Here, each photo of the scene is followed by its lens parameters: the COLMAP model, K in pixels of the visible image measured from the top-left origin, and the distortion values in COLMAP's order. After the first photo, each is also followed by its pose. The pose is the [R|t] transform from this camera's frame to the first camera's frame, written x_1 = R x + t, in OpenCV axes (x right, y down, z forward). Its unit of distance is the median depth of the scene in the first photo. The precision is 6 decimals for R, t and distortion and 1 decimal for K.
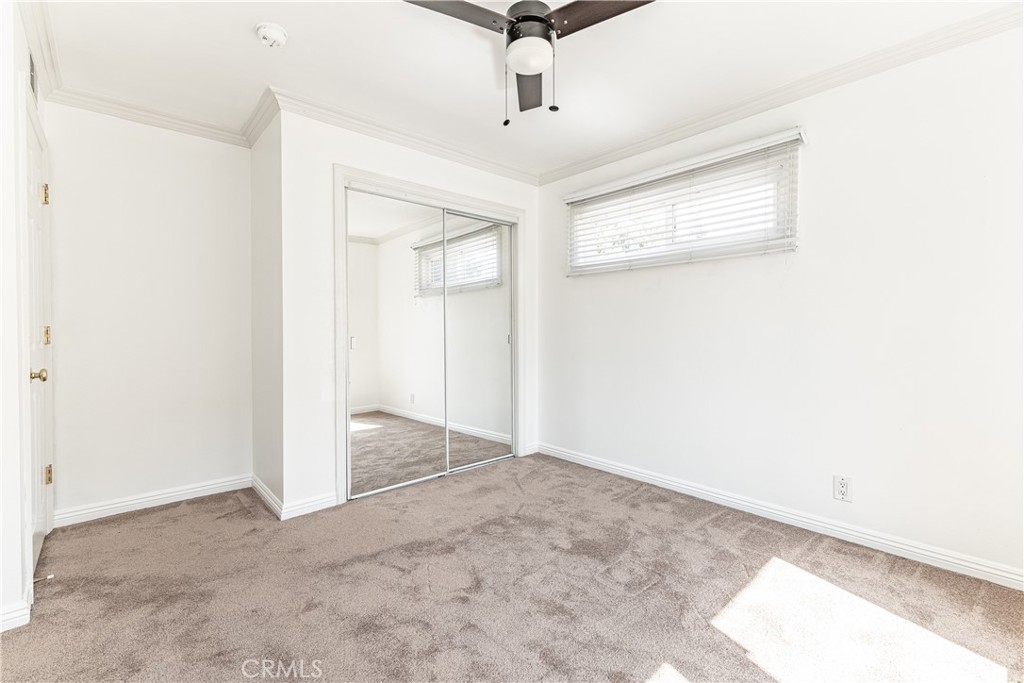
lens RADIAL K [[444.4, 0, 506.6], [0, 444.4, 338.9], [0, 0, 1]] dist [0.000002, 0.000243]
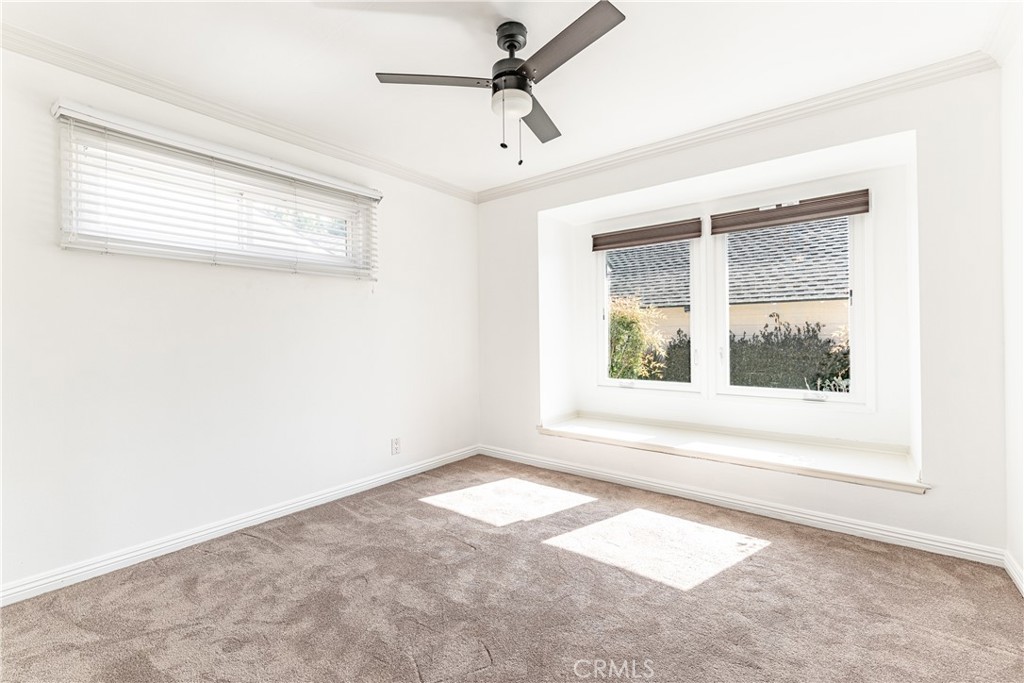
lens RADIAL K [[444.4, 0, 506.4], [0, 444.4, 337.8], [0, 0, 1]] dist [0.000002, 0.000243]
pose [[-0.169538, 0.001108, 0.985523, -0.719466], [0.037641, 0.999277, 0.005352, -0.017153], [-0.984804, 0.038003, -0.169458, 0.813320]]
